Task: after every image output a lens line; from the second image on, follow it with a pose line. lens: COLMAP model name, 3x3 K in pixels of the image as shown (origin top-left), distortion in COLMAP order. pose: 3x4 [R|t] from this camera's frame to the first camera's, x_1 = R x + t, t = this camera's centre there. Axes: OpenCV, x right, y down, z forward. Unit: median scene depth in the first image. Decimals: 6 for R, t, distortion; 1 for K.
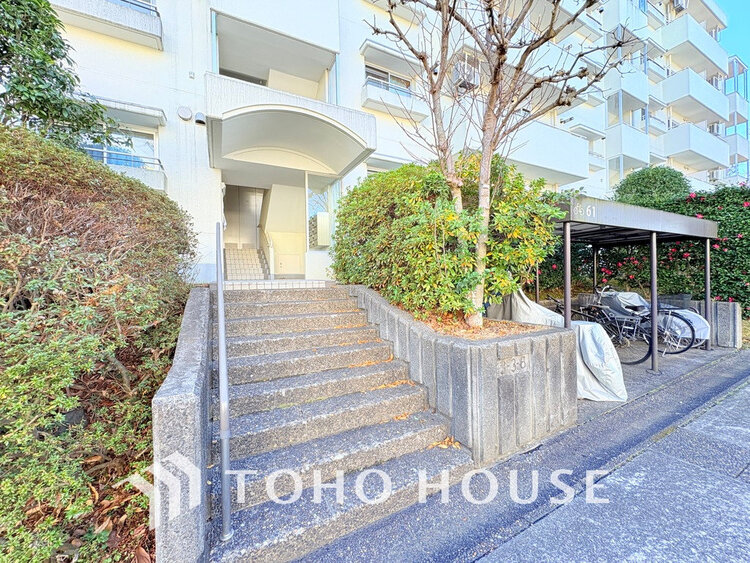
lens RADIAL K [[296.4, 0, 374.1], [0, 296.4, 280.4], [0, 0, 1]] dist [-0.000973, -0.000026]
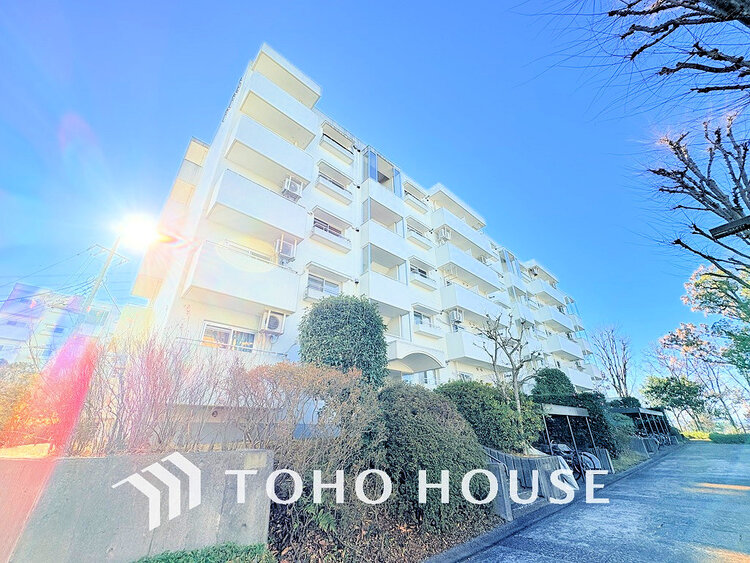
lens RADIAL K [[296.4, 0, 375.5], [0, 296.4, 280.4], [0, 0, 1]] dist [-0.000973, -0.000026]
pose [[0.968526, 0.123208, 0.216278, -1.003794], [-0.007247, 0.882489, -0.470277, 0.014742], [-0.248805, 0.453909, 0.855607, -0.969497]]
